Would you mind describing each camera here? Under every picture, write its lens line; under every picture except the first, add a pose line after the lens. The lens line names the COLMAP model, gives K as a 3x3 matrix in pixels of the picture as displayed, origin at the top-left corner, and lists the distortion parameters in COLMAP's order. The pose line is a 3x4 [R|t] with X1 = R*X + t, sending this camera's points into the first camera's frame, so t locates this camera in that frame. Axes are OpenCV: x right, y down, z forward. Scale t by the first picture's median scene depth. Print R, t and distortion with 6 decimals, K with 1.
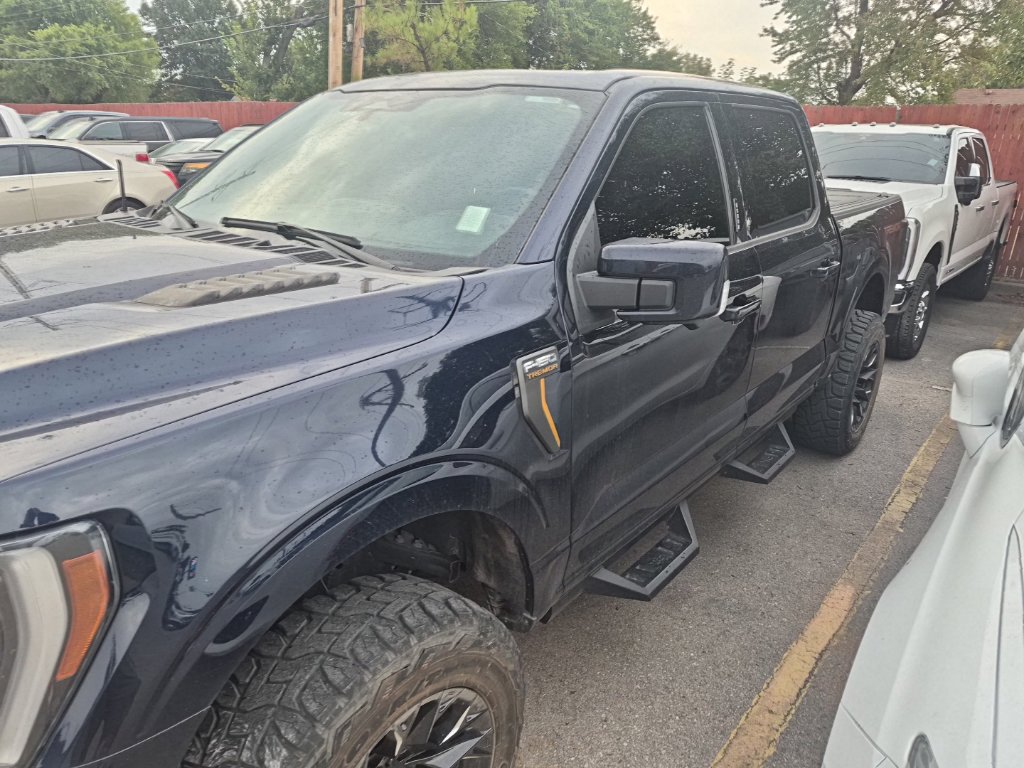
lens RADIAL K [[752.1, 0, 472.3], [0, 752.1, 360.4], [0, 0, 1]] dist [0.033998, -0.036468]
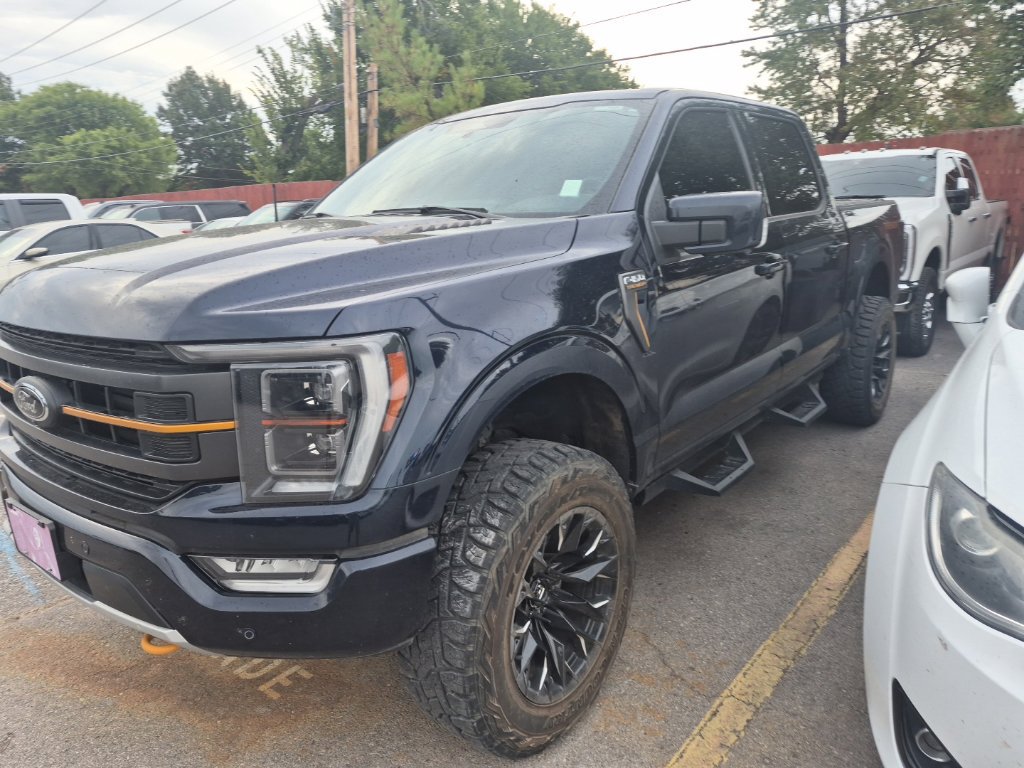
lens RADIAL K [[752.1, 0, 447.6], [0, 752.1, 354.6], [0, 0, 1]] dist [0.033998, -0.036468]
pose [[0.997862, -0.054239, -0.036475, -0.080349], [0.050215, 0.993369, -0.103426, 0.102394], [0.041843, 0.101373, 0.993968, -0.142947]]
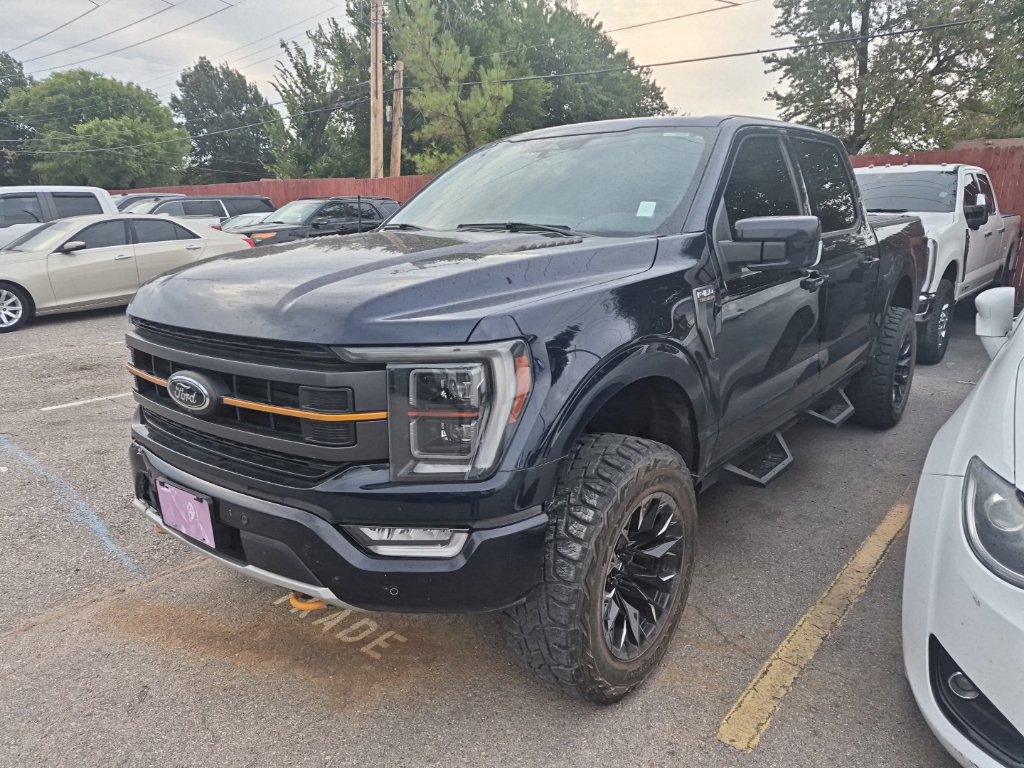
lens RADIAL K [[752.1, 0, 469.8], [0, 752.1, 378.2], [0, 0, 1]] dist [0.033998, -0.036468]
pose [[0.999155, -0.036018, -0.019774, -0.142118], [0.034561, 0.996972, -0.069661, 0.103693], [0.022223, 0.068919, 0.997375, -0.211766]]
